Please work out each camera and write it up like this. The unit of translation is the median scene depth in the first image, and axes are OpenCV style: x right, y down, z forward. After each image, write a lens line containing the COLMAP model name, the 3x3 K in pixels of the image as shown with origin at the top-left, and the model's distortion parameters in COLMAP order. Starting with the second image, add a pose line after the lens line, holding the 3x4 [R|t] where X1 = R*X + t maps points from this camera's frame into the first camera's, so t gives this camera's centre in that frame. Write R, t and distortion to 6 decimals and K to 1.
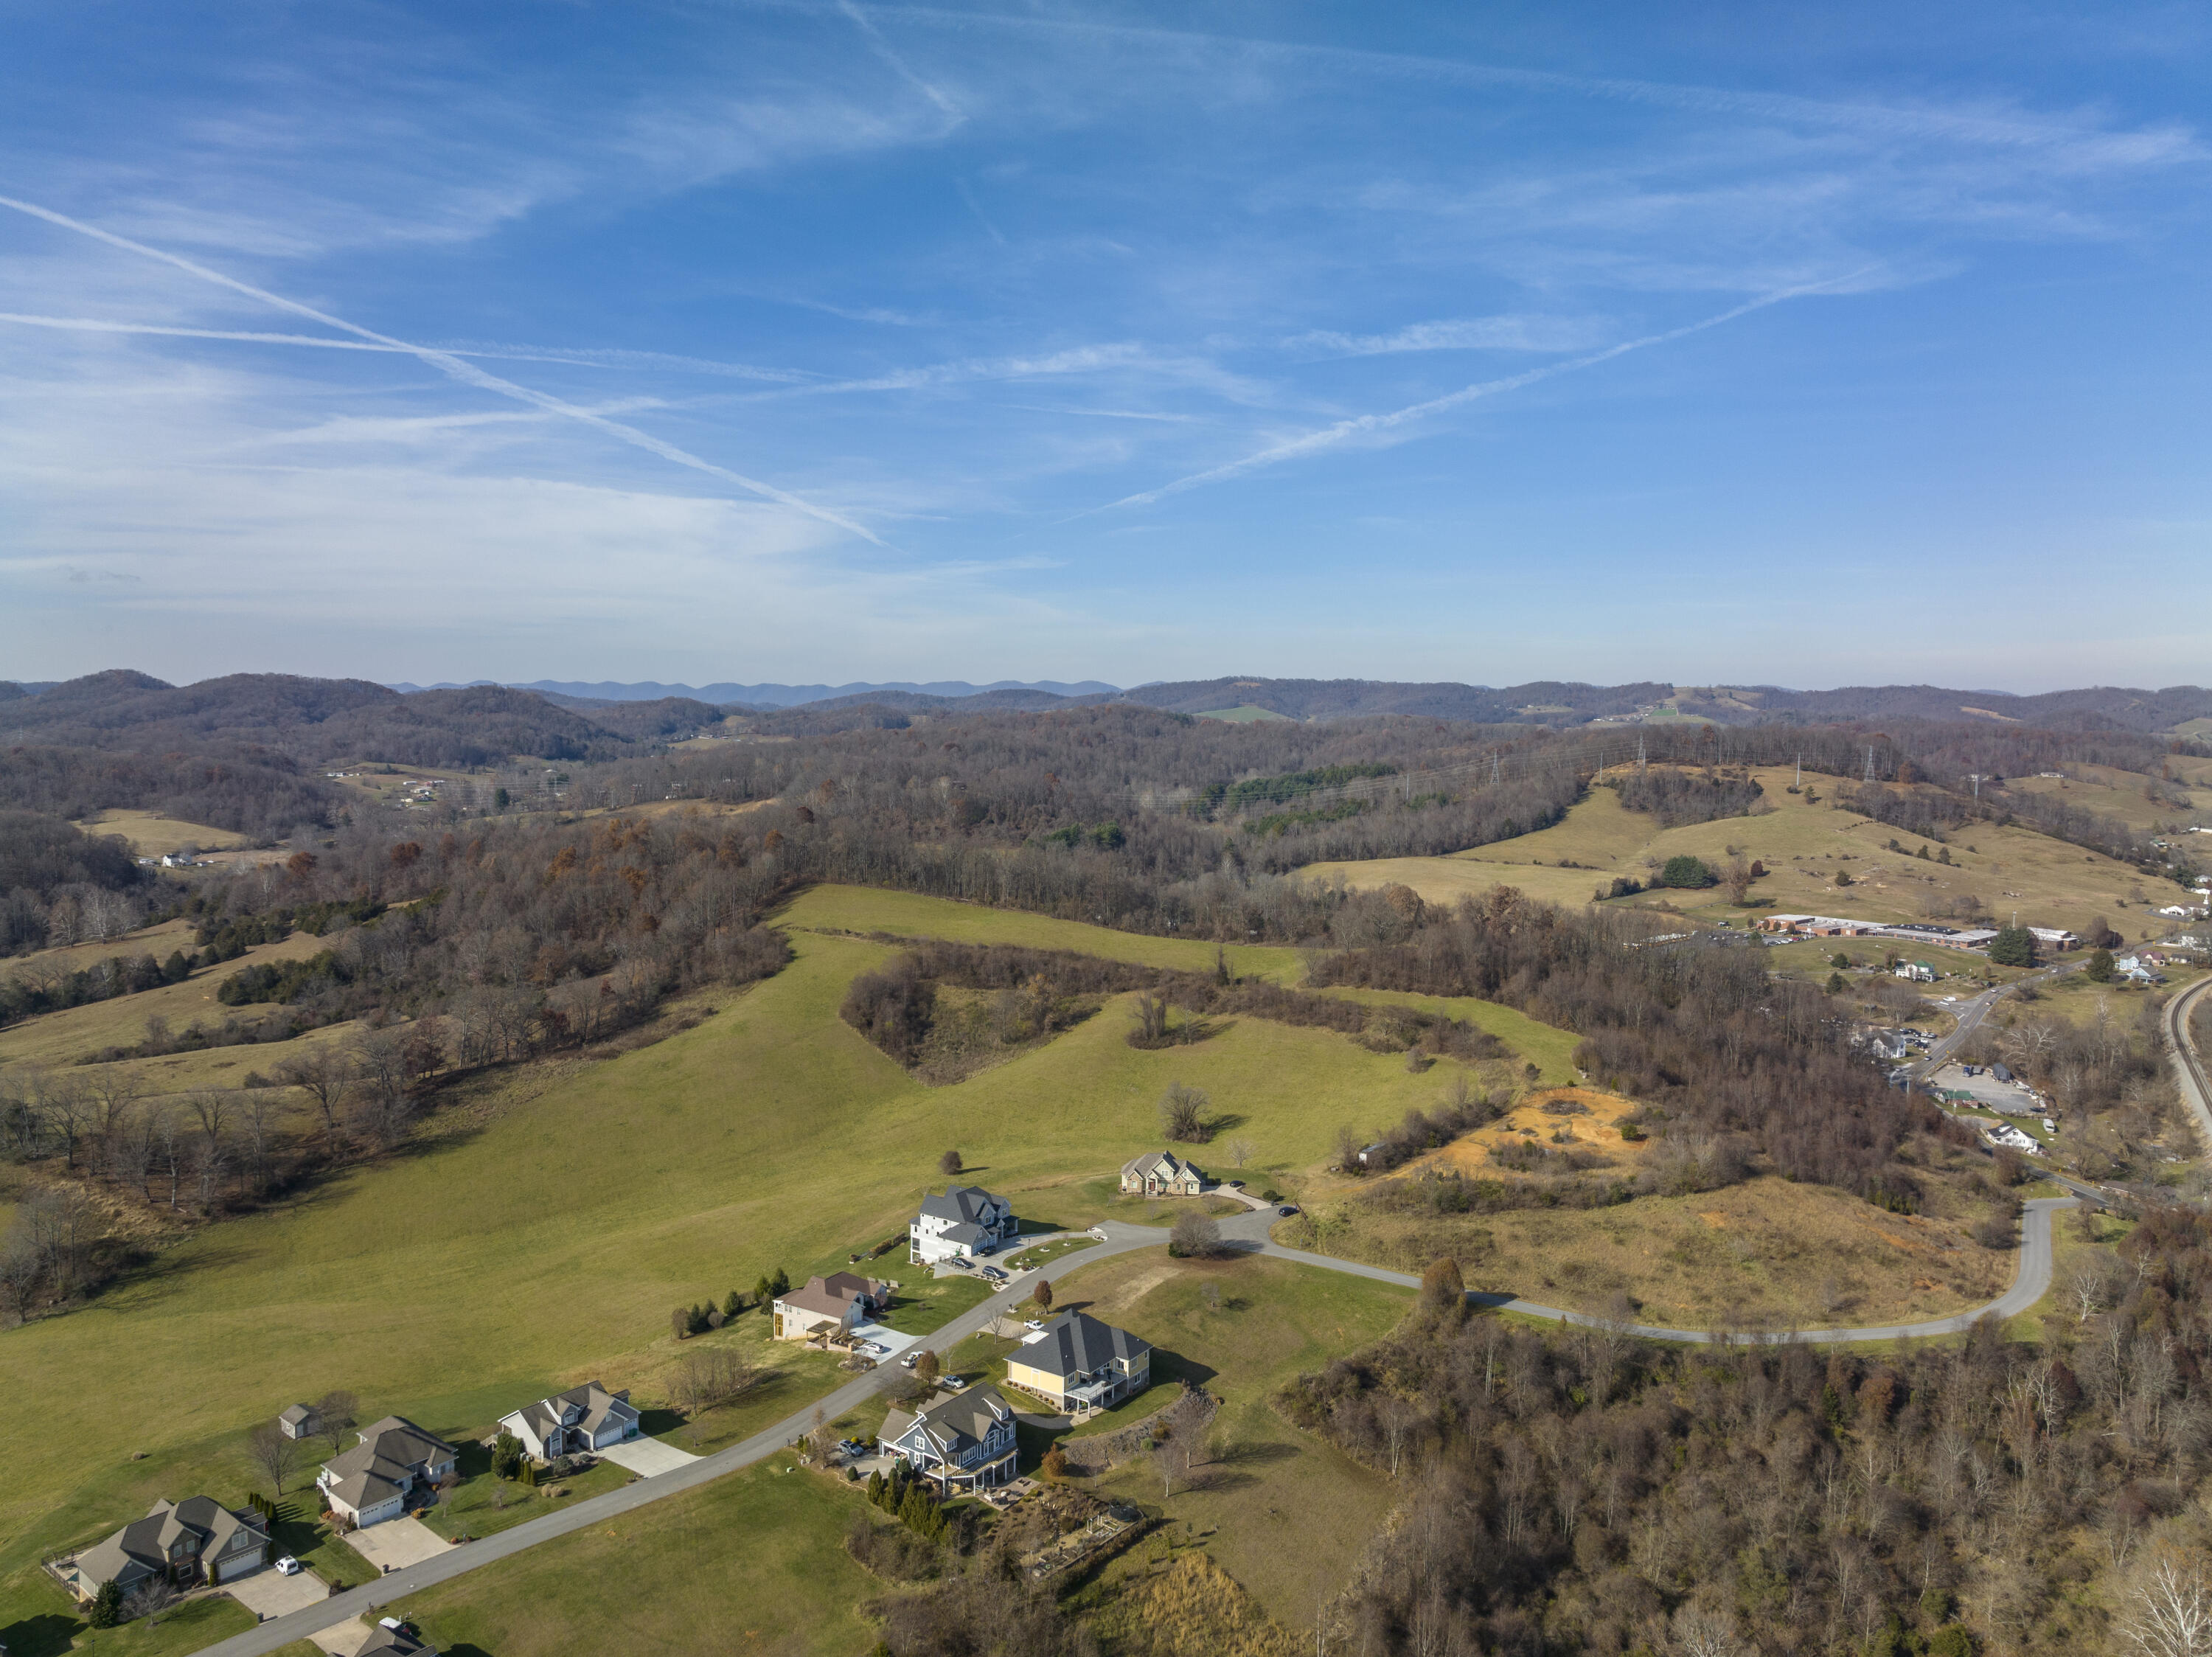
lens RADIAL K [[1574.8, 0, 1106.3], [0, 1574.8, 815.6], [0, 0, 1]] dist [-0.032823, -0.000711]
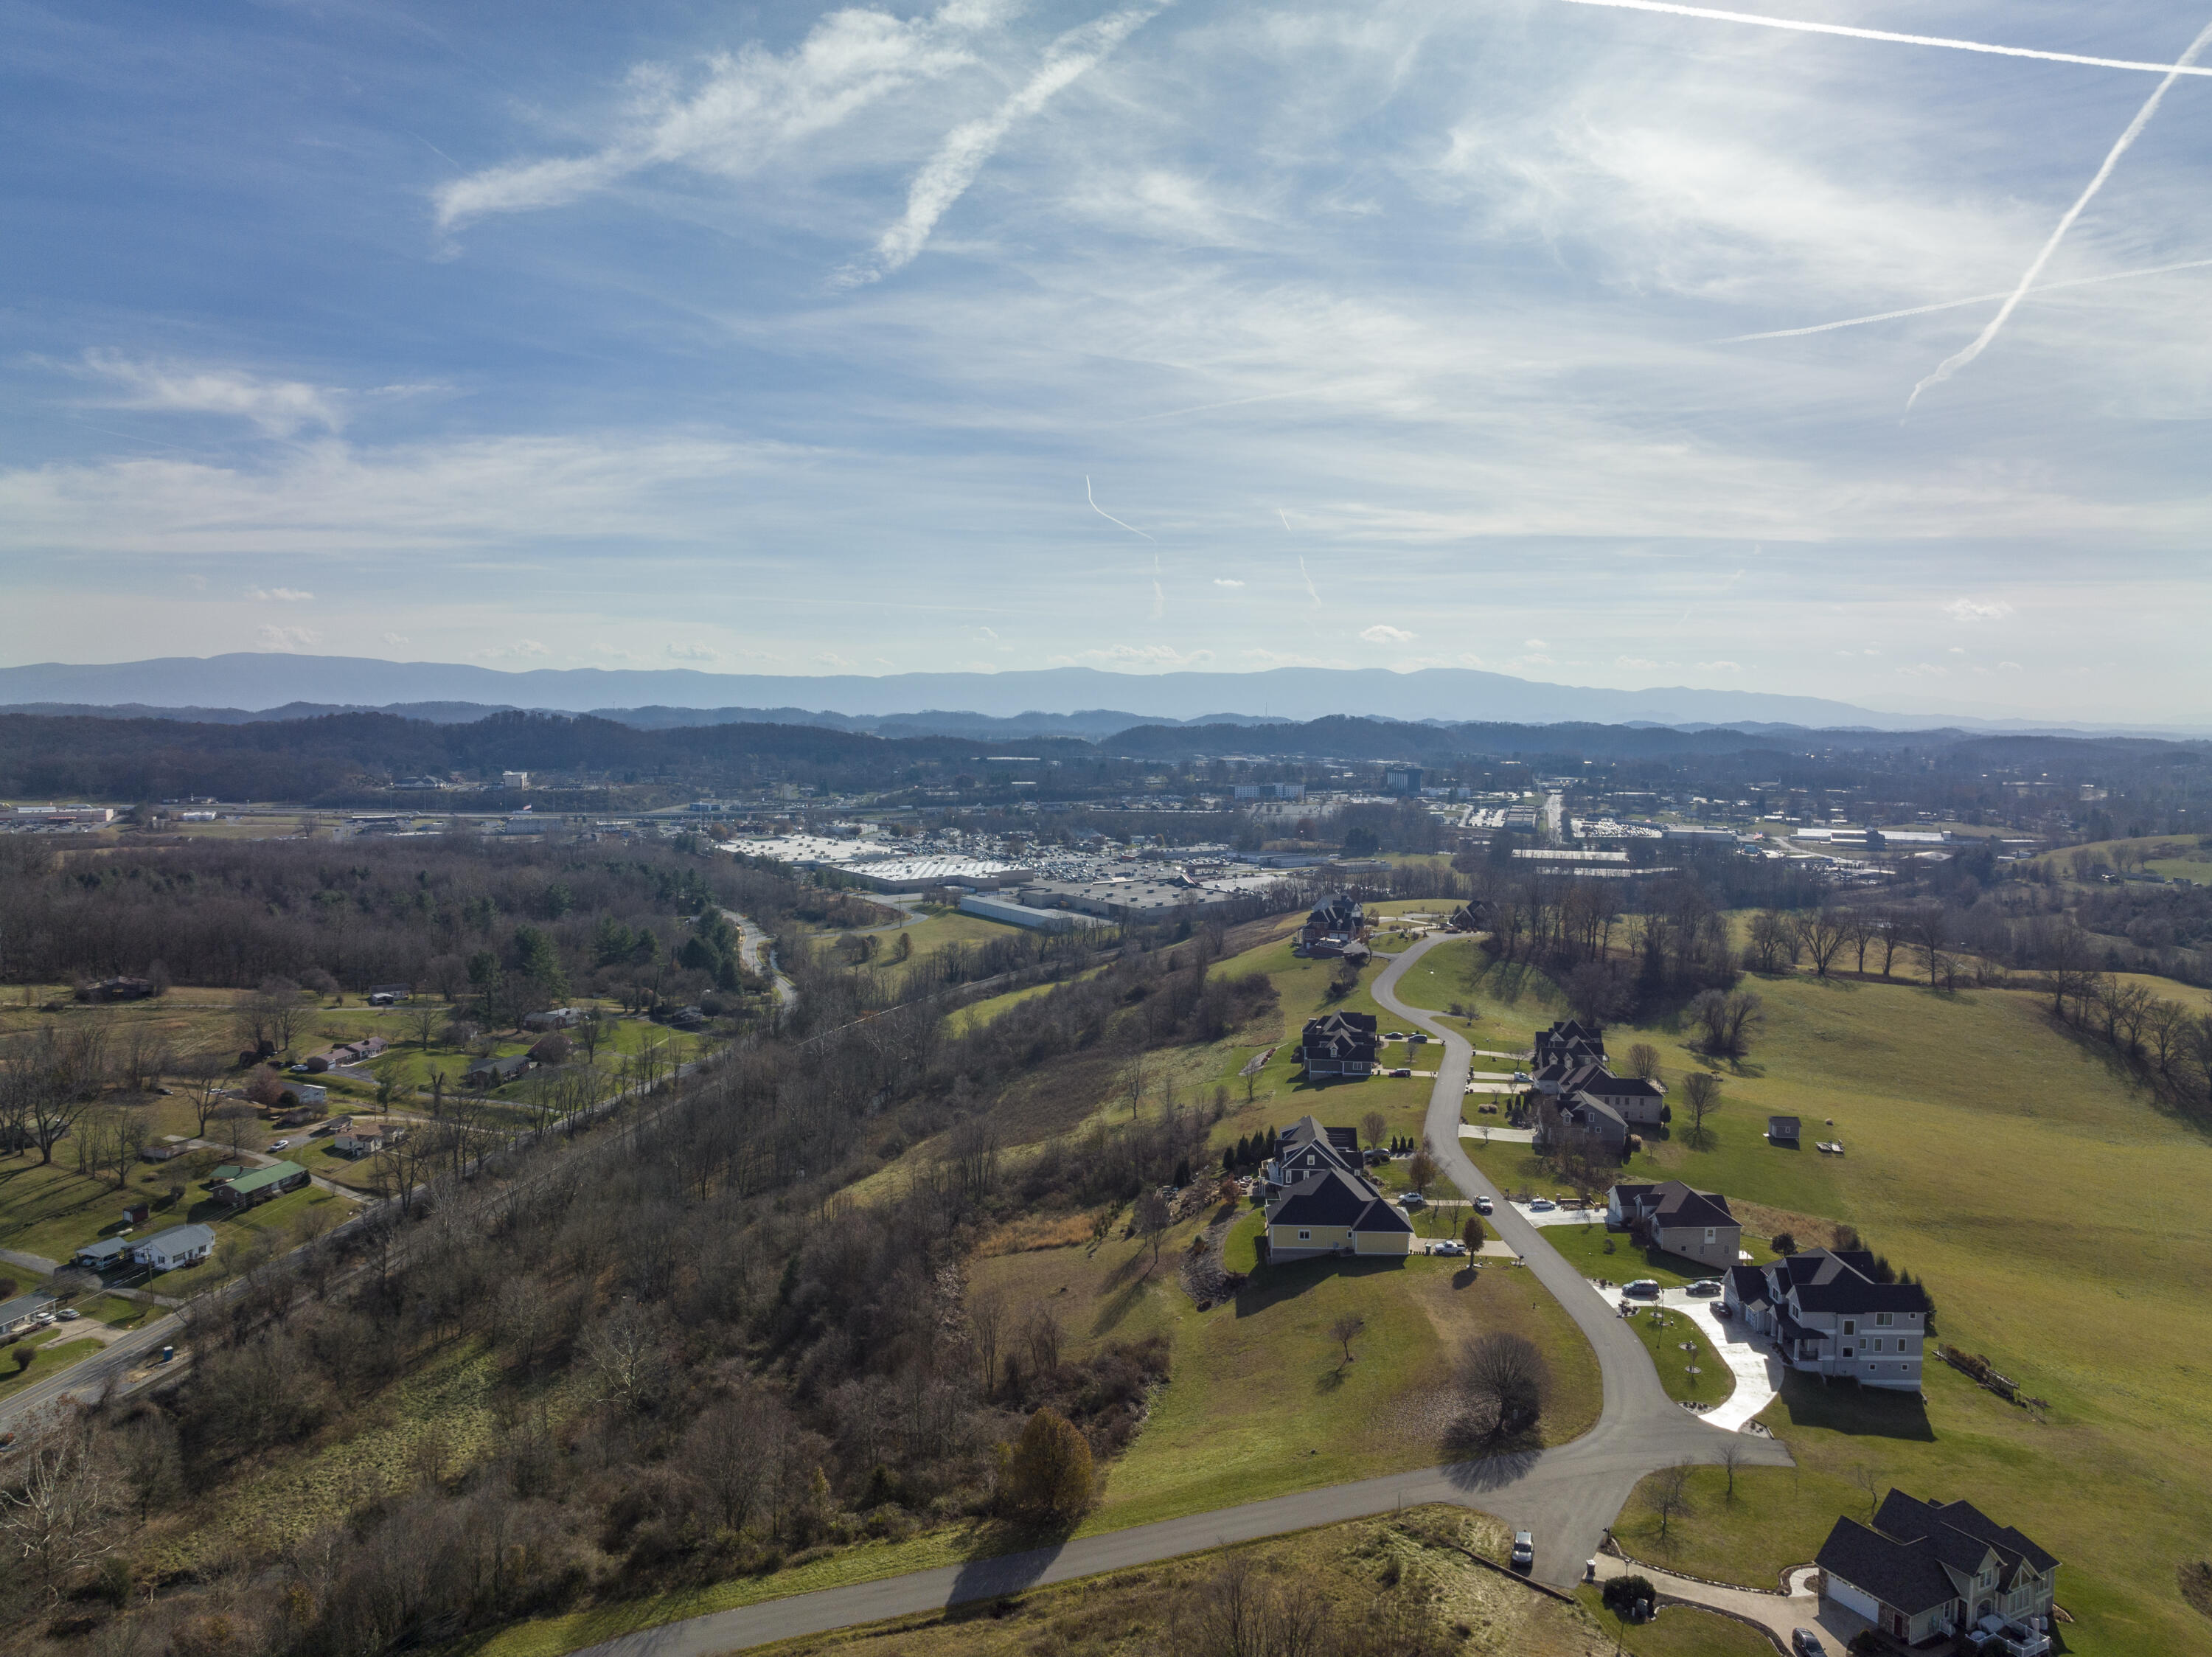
lens RADIAL K [[1573.3, 0, 1101.0], [0, 1573.3, 784.3], [0, 0, 1]] dist [-0.034163, 0.003610]
pose [[-0.851153, 0.012386, -0.524771, 0.278190], [-0.049758, 0.993316, 0.104151, 0.012296], [0.522554, 0.114760, -0.844848, 0.840223]]
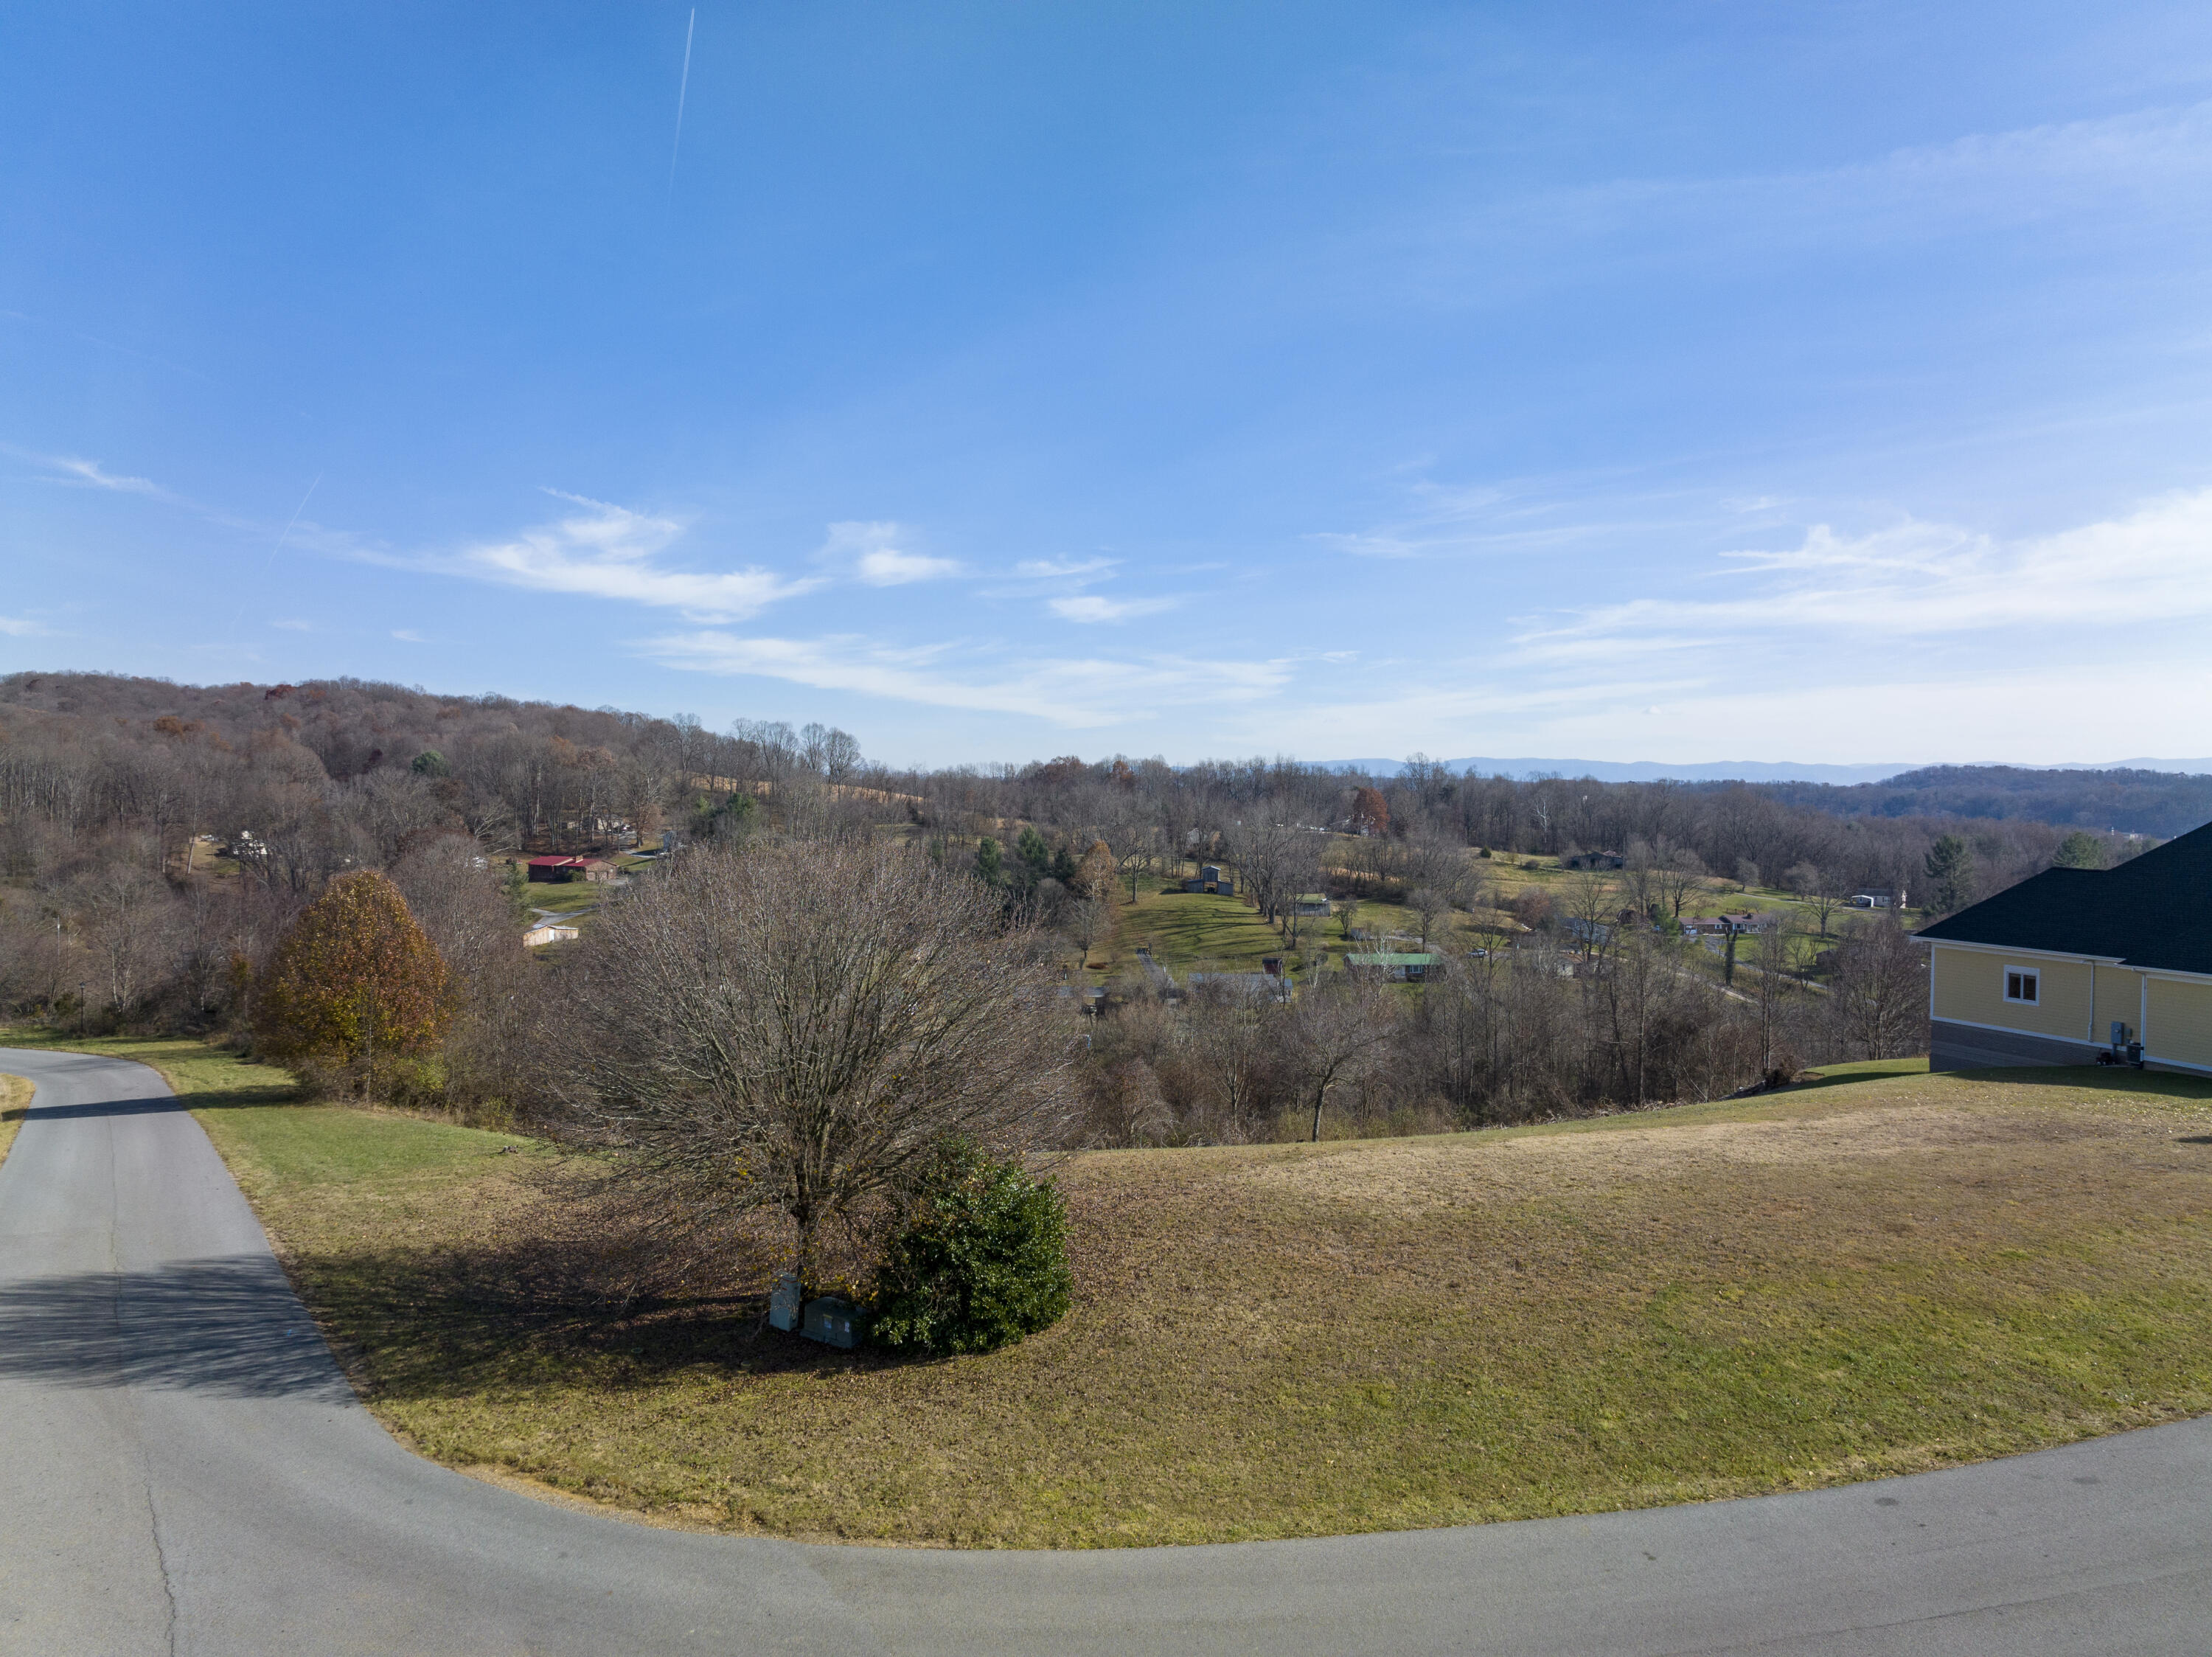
lens RADIAL K [[1557.3, 0, 1107.5], [0, 1557.3, 827.3], [0, 0, 1]] dist [-0.034839, -0.000115]
pose [[-0.799326, -0.028692, 0.600212, -0.007915], [0.026177, 0.996249, 0.082484, 0.152531], [-0.600327, 0.081643, -0.795576, 0.659431]]
